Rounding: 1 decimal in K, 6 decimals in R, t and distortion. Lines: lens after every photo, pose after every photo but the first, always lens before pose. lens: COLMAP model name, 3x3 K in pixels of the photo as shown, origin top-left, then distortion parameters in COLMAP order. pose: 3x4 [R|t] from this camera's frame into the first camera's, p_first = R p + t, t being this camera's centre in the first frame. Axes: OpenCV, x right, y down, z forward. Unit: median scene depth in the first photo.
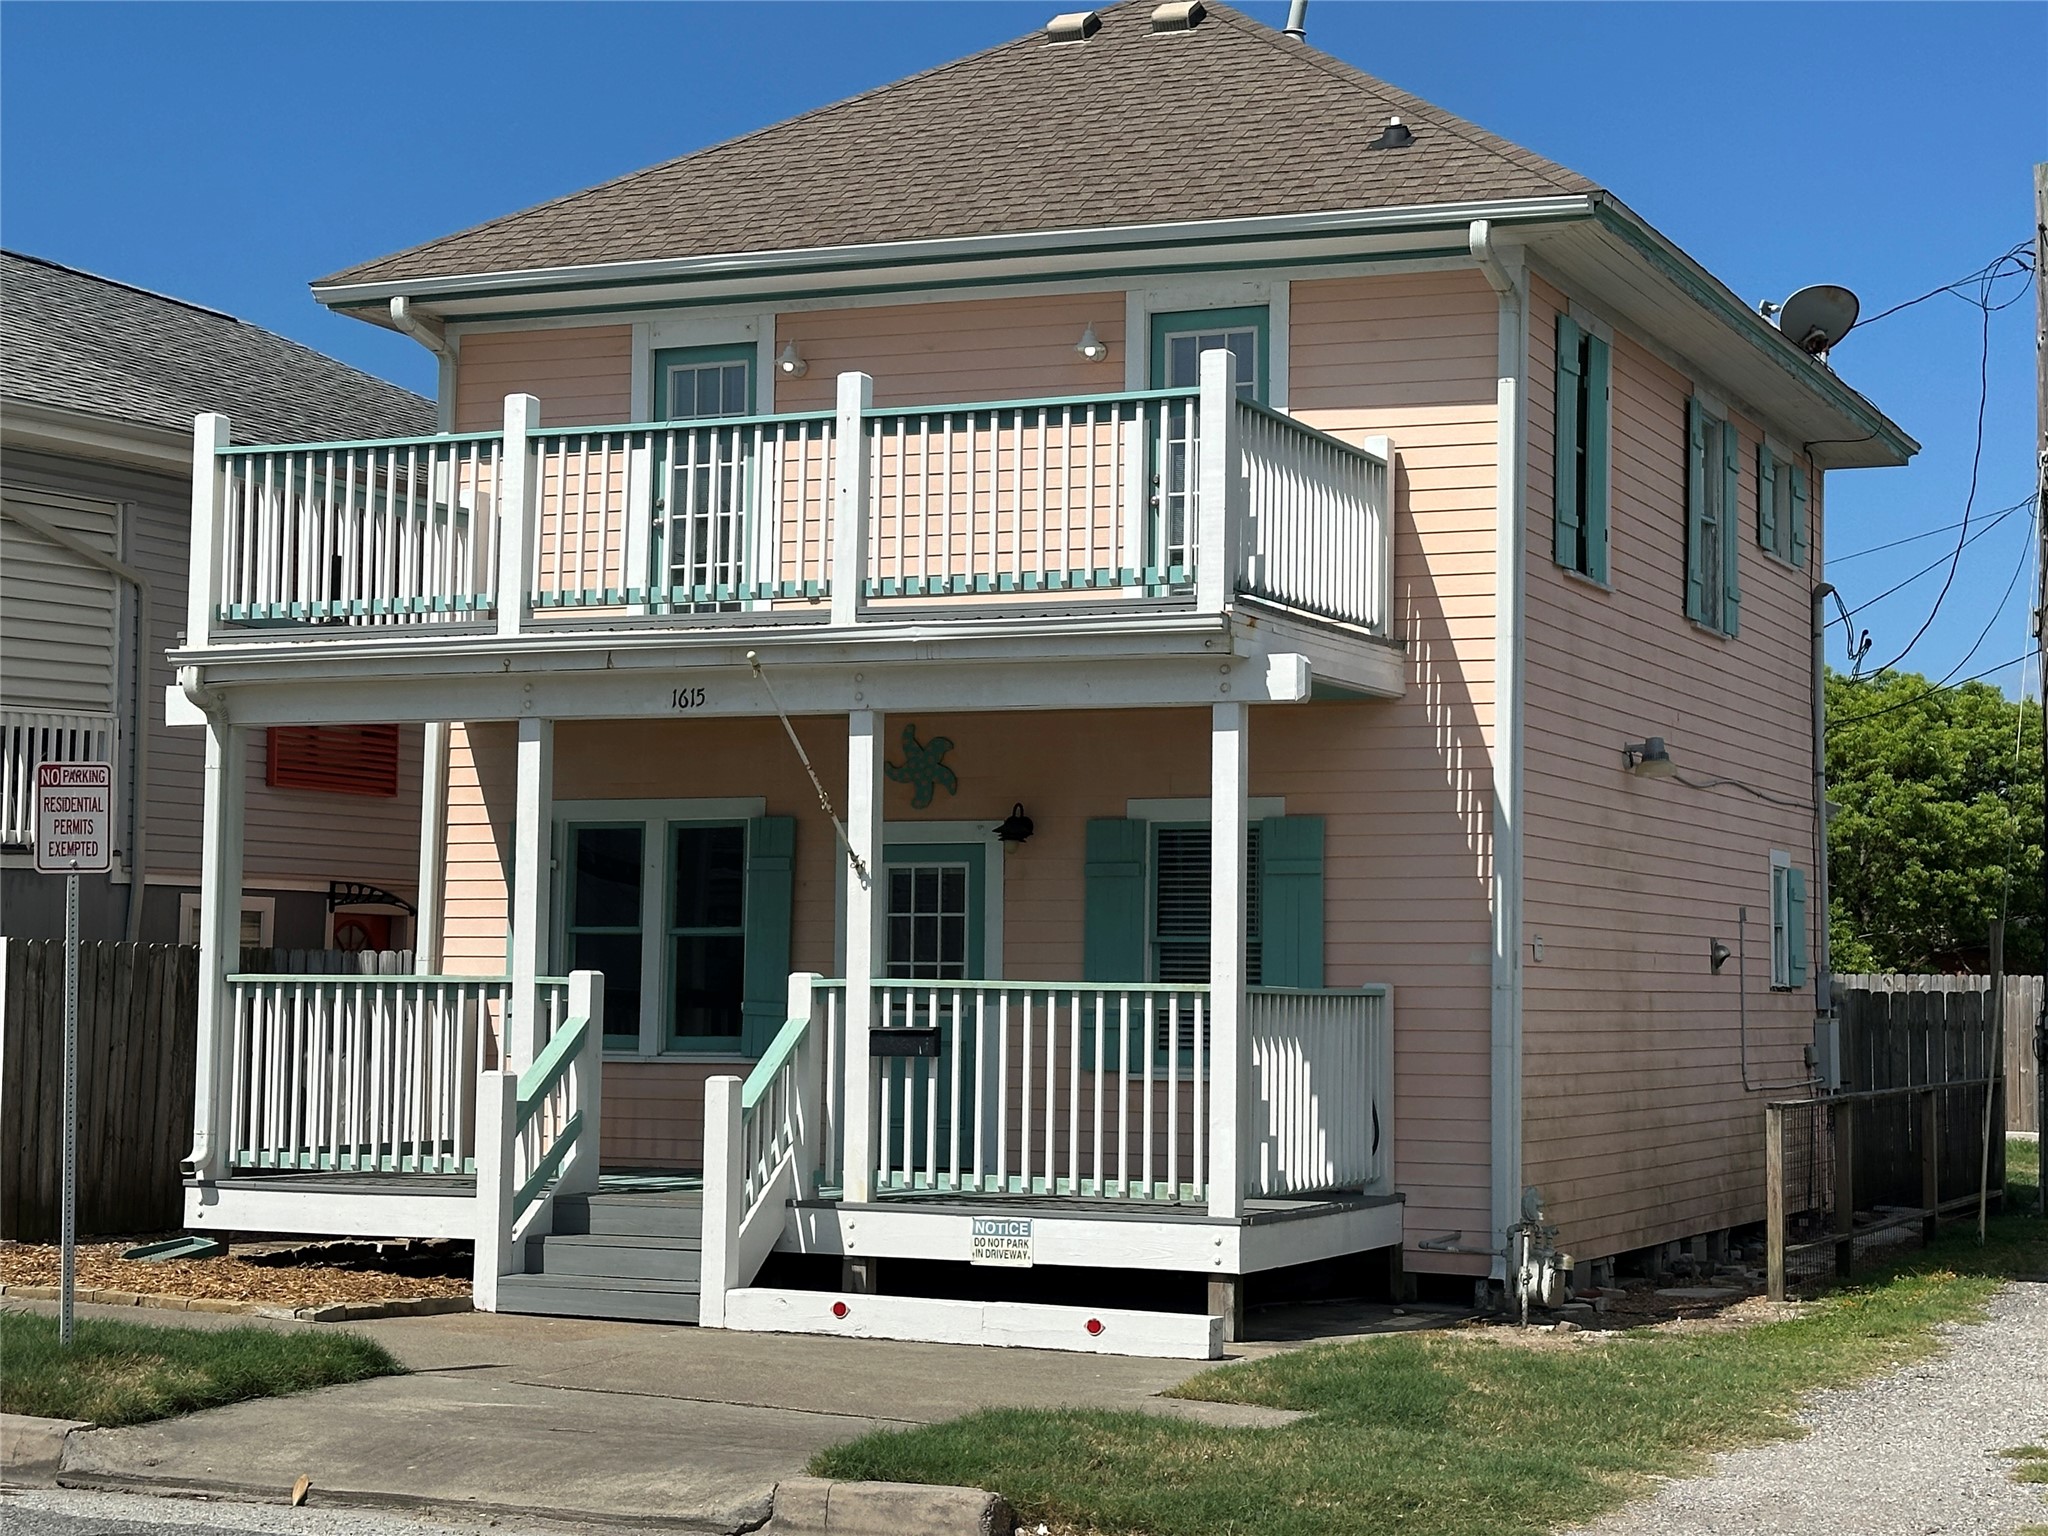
lens RADIAL K [[3427.5, 0, 1021.6], [0, 3427.5, 763.5], [0, 0, 1]] dist [0.146800, 0.000000]
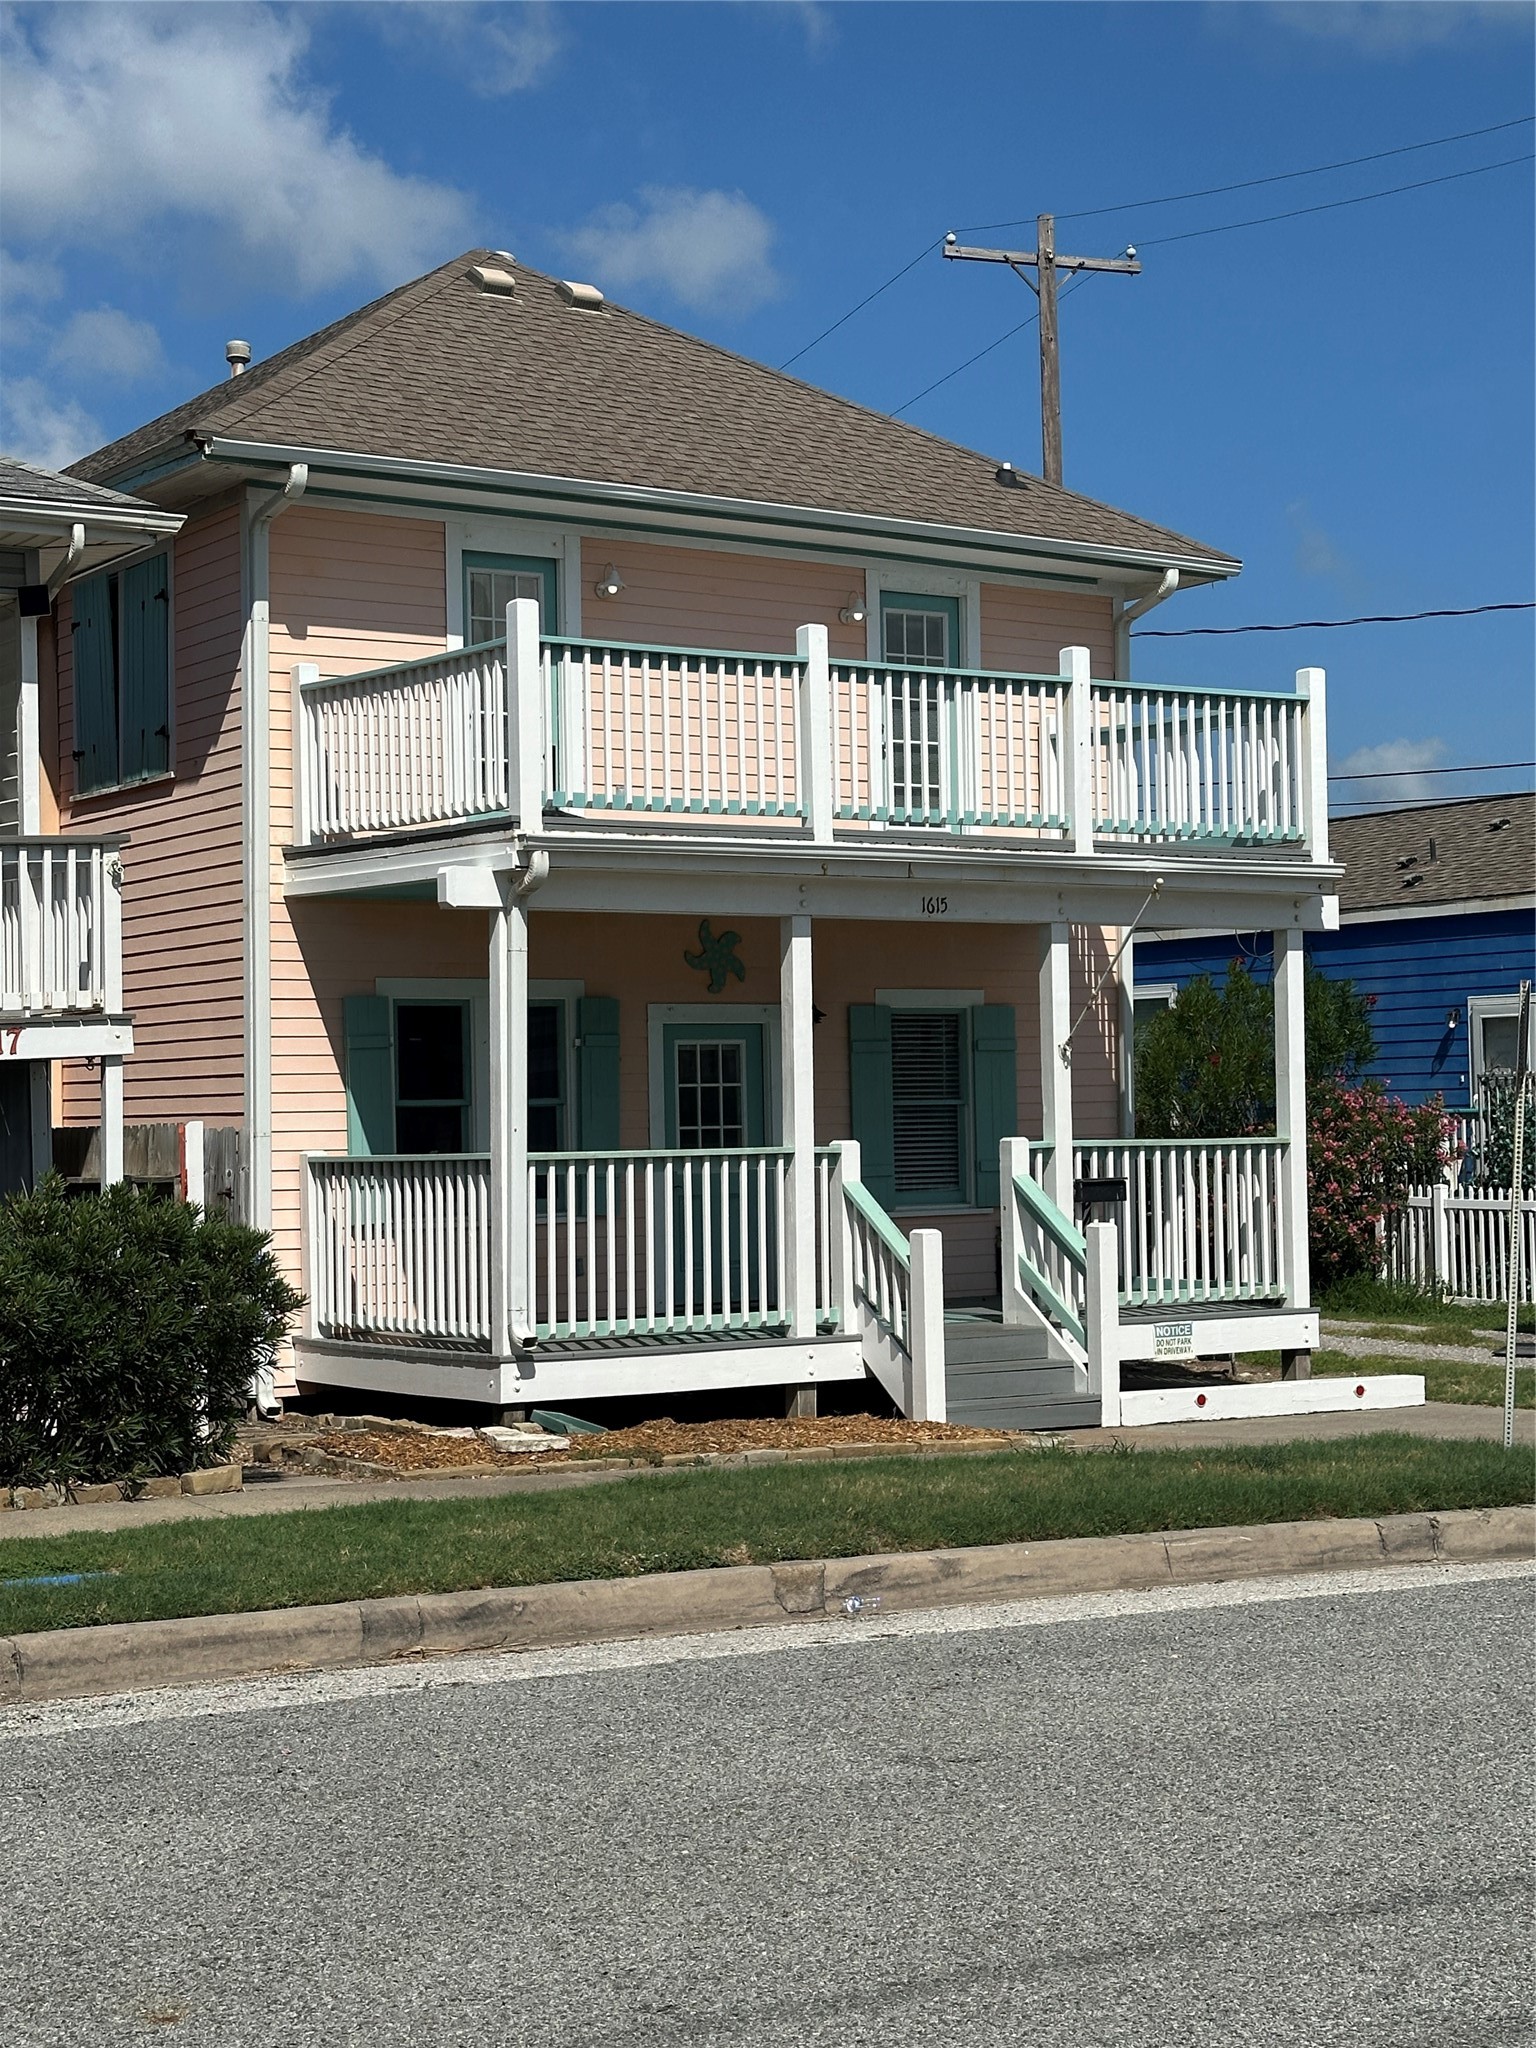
lens RADIAL K [[3227.6, 0, 765.1], [0, 3227.6, 1022.2], [0, 0, 1]] dist [0.132791, 0.000000]
pose [[0.540402, 0.003305, 0.841400, -0.999772], [-0.035549, 0.999189, 0.018907, 0.001912], [-0.840656, -0.040129, 0.540081, 0.430106]]
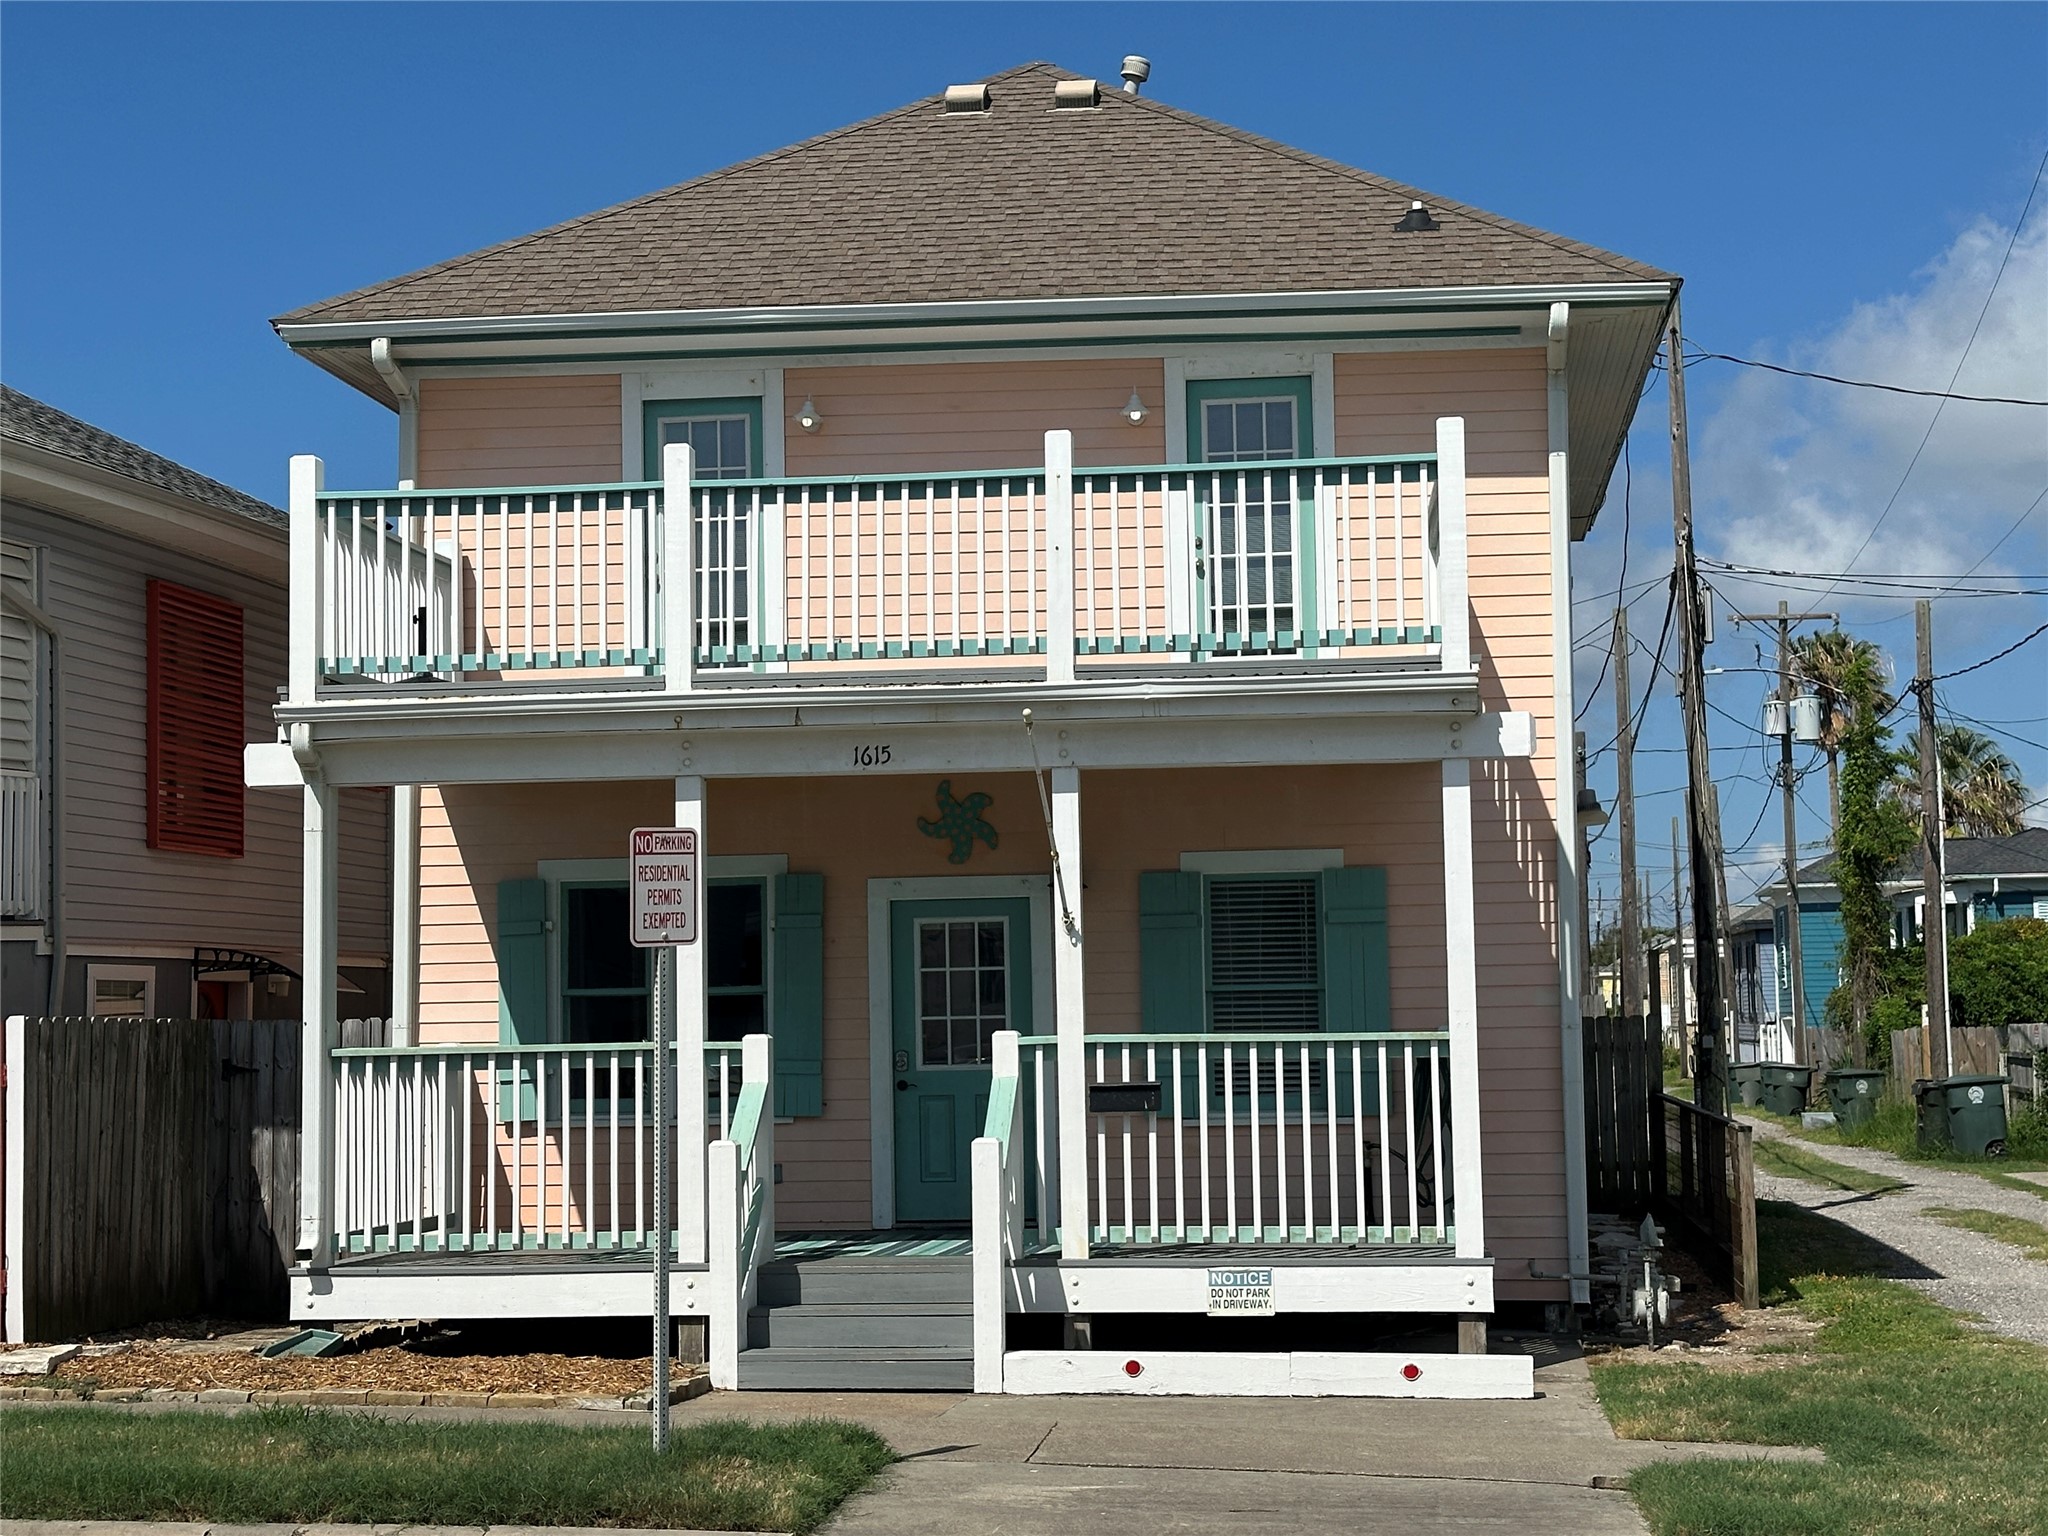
lens RADIAL K [[3227.6, 0, 1006.4], [0, 3227.6, 774.7], [0, 0, 1]] dist [0.132791, 0.000000]
pose [[0.955382, -0.004561, 0.295339, -0.317552], [0.007740, 0.999924, -0.009594, -0.004083], [-0.295272, 0.011452, 0.955344, 0.096224]]
